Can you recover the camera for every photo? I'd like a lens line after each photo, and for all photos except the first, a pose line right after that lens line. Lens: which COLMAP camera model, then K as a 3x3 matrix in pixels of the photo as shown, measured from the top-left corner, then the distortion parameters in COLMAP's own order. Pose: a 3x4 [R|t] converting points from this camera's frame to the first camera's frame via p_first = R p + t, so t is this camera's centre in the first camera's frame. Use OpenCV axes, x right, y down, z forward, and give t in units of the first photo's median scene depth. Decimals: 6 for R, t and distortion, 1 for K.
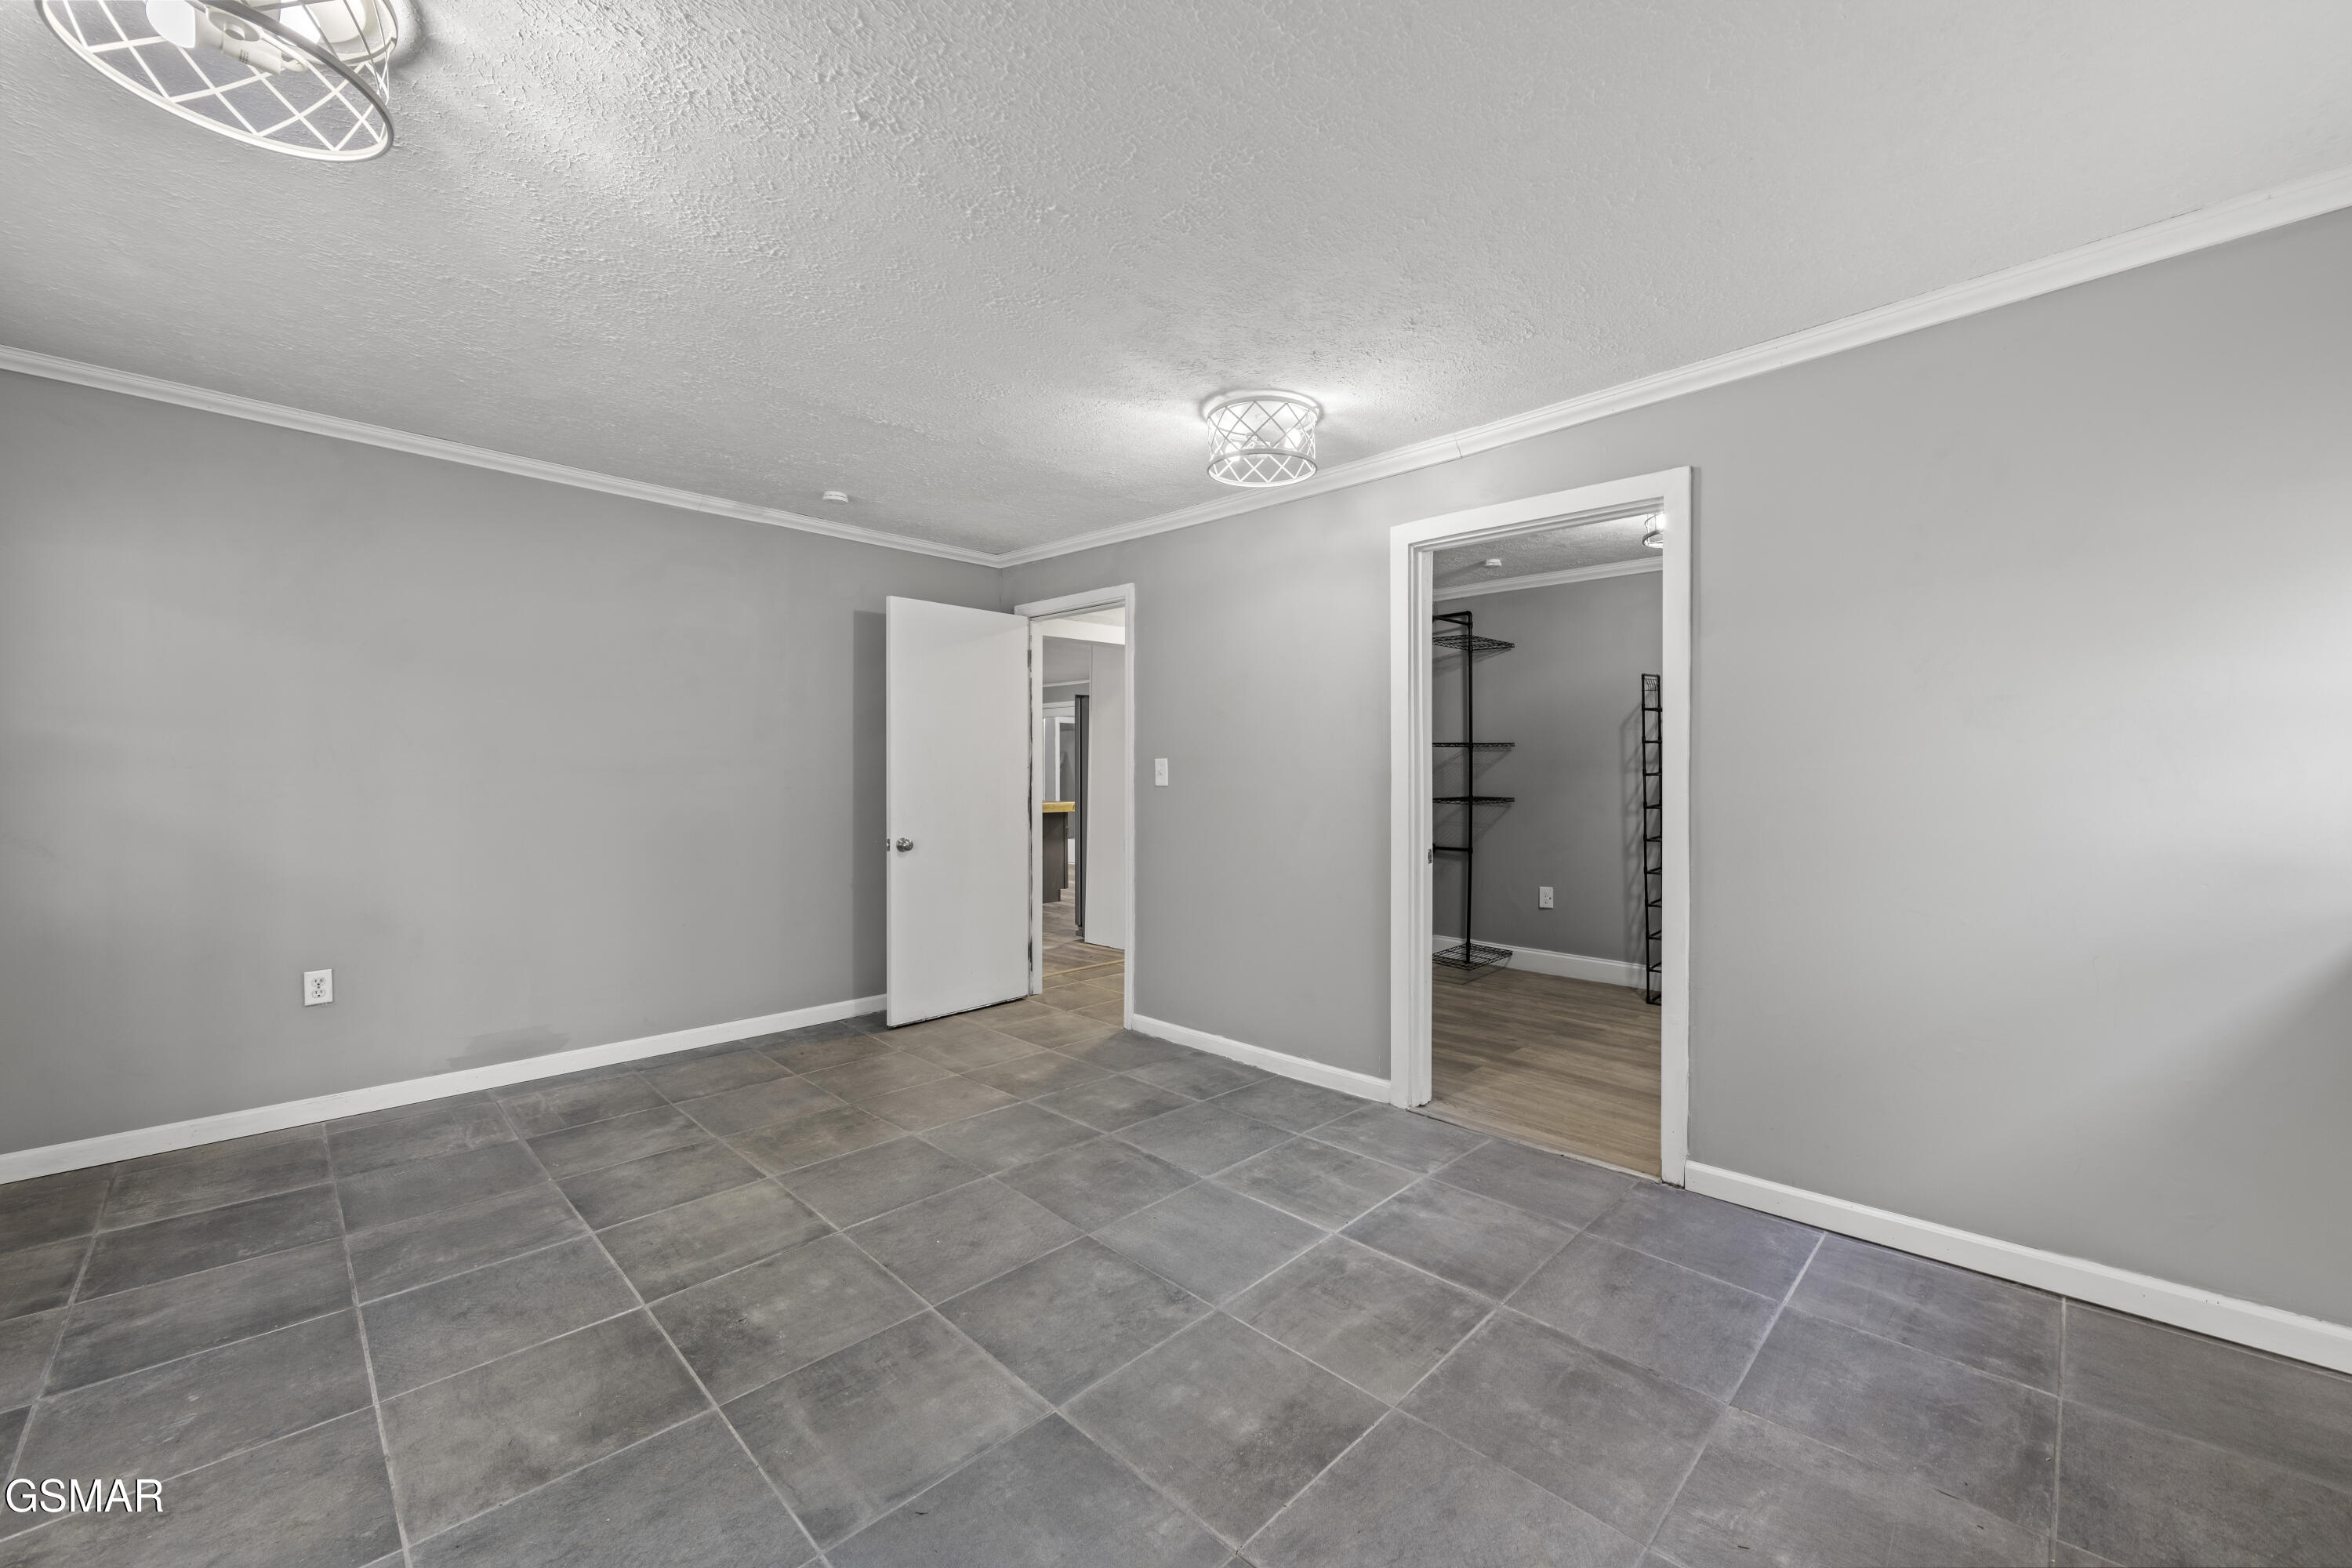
lens RADIAL K [[919.0, 0, 1176.4], [0, 919.0, 778.4], [0, 0, 1]] dist [-0.003311, -0.000110]
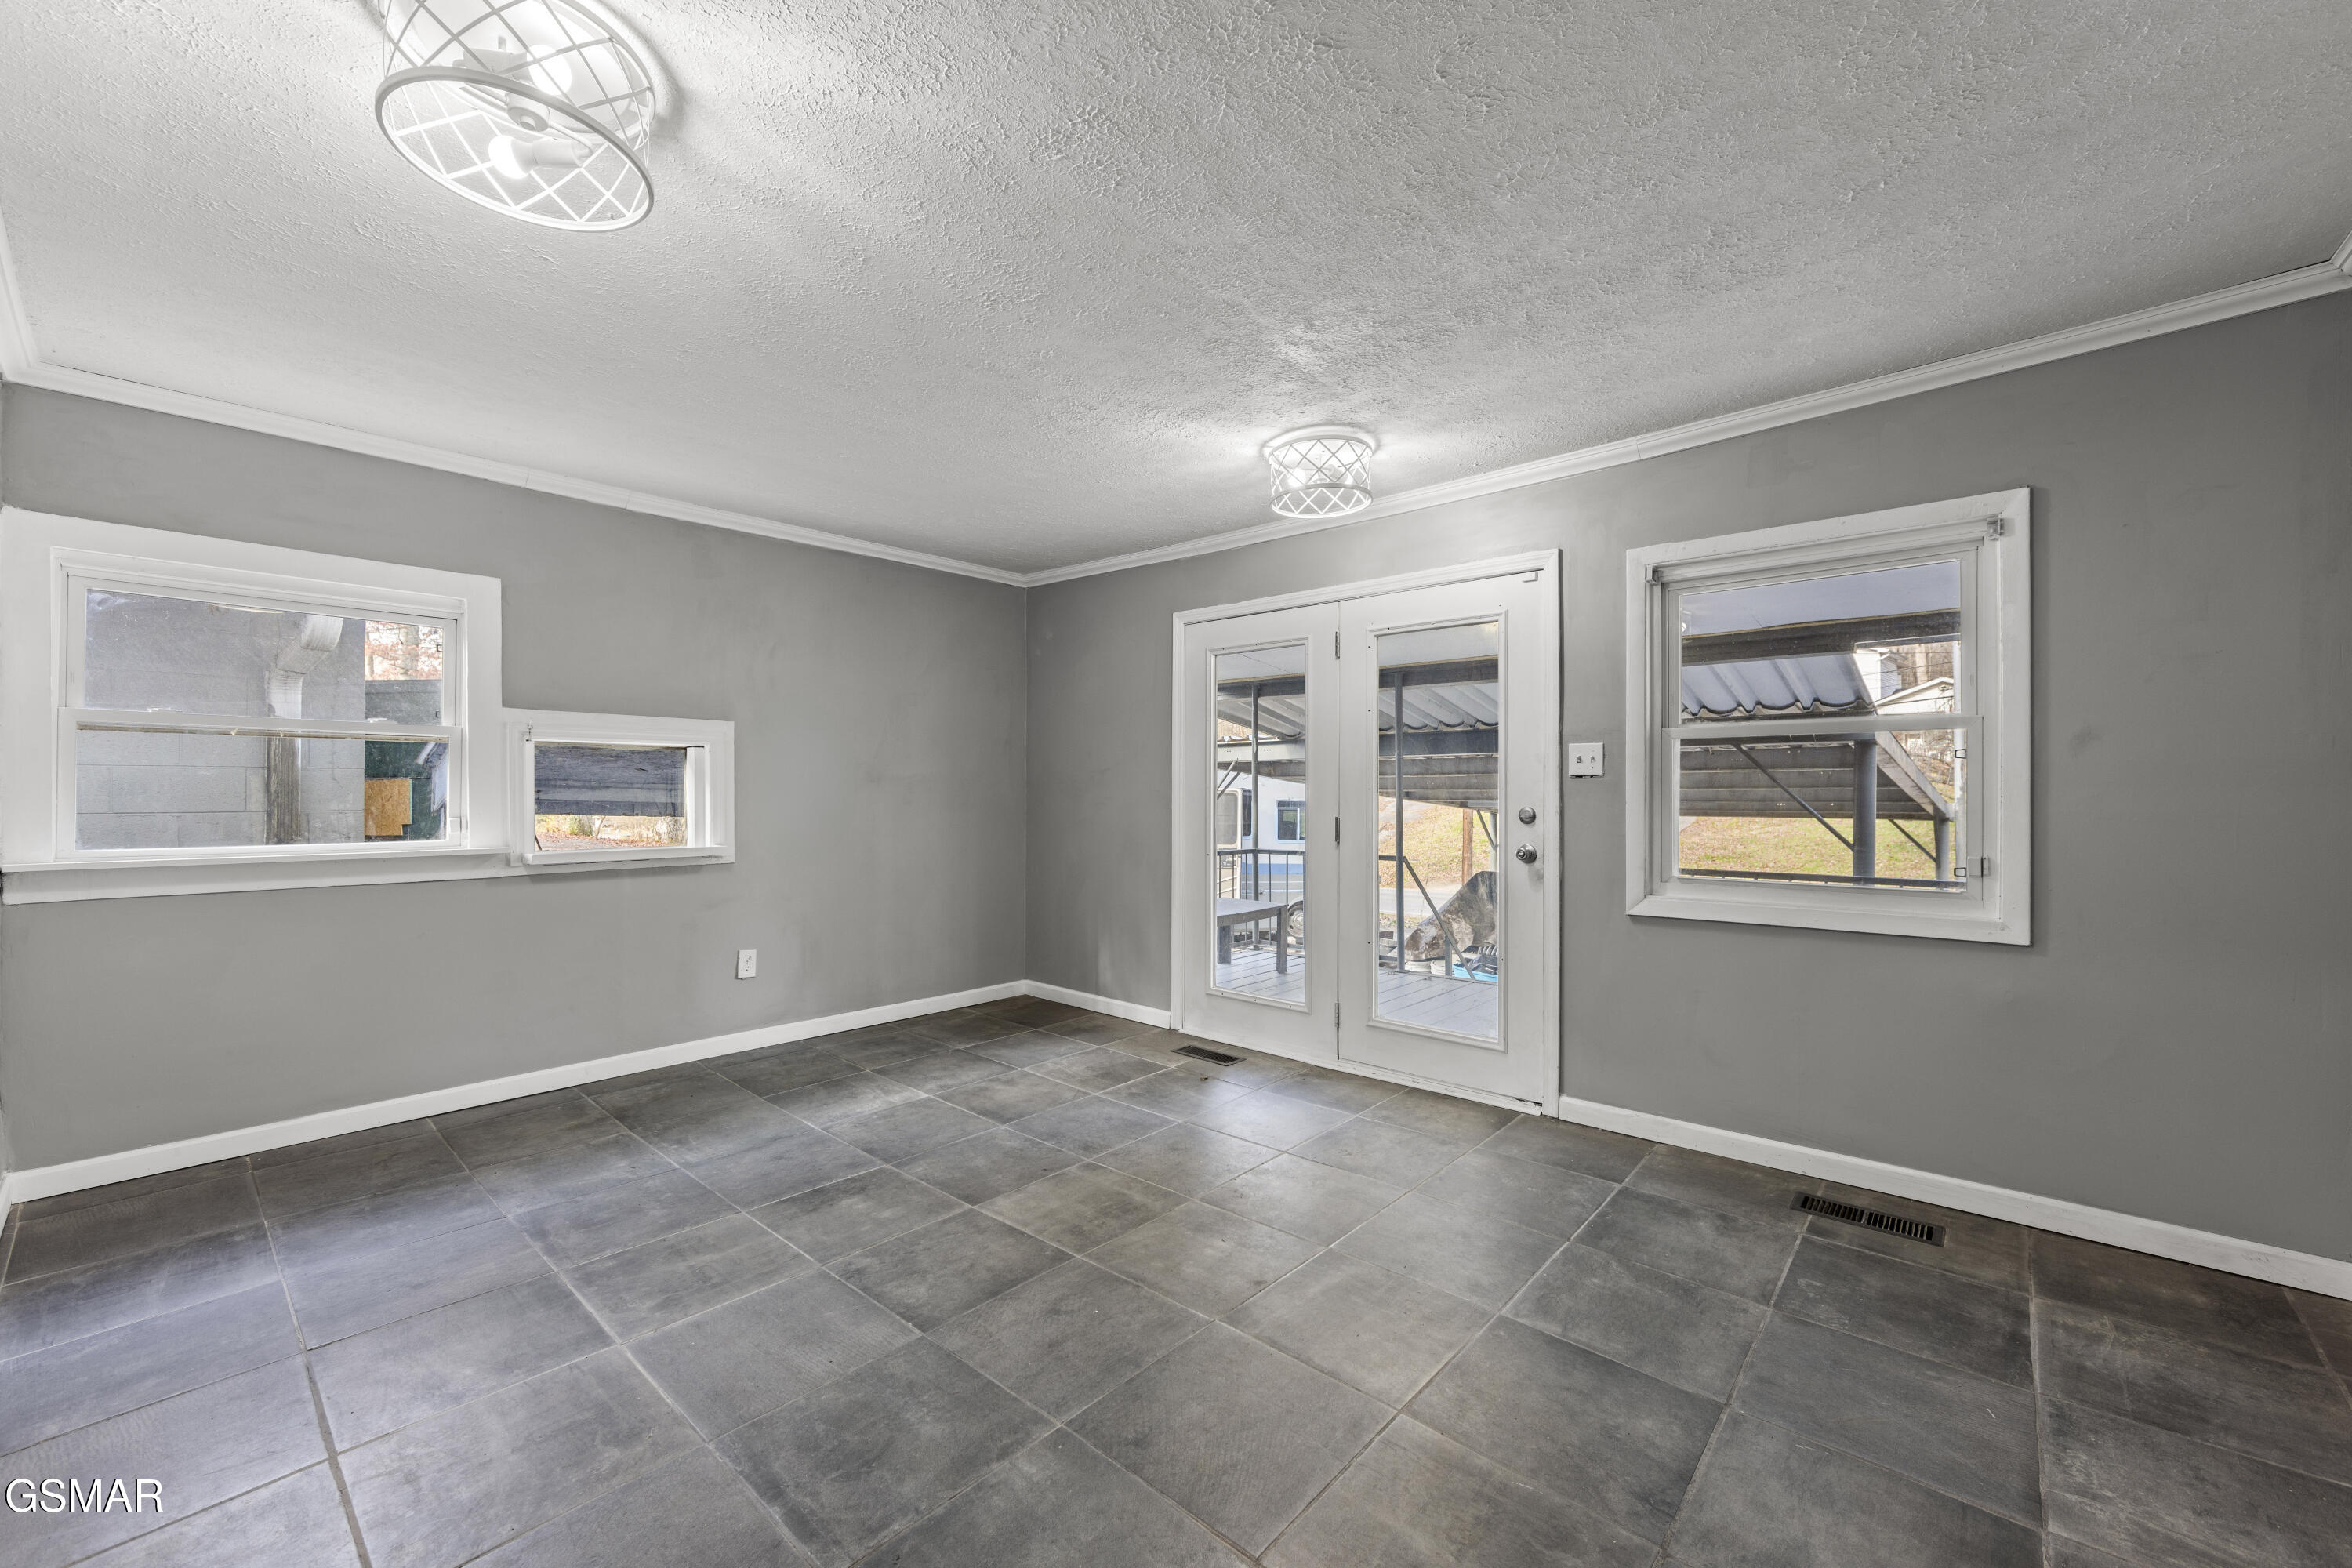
lens RADIAL K [[919.0, 0, 1176.6], [0, 919.0, 785.8], [0, 0, 1]] dist [-0.003311, -0.000110]
pose [[-0.998441, -0.003277, -0.055729, -0.318445], [-0.003351, 0.999994, 0.001244, -0.008620], [0.055724, 0.001429, -0.998445, 2.110749]]
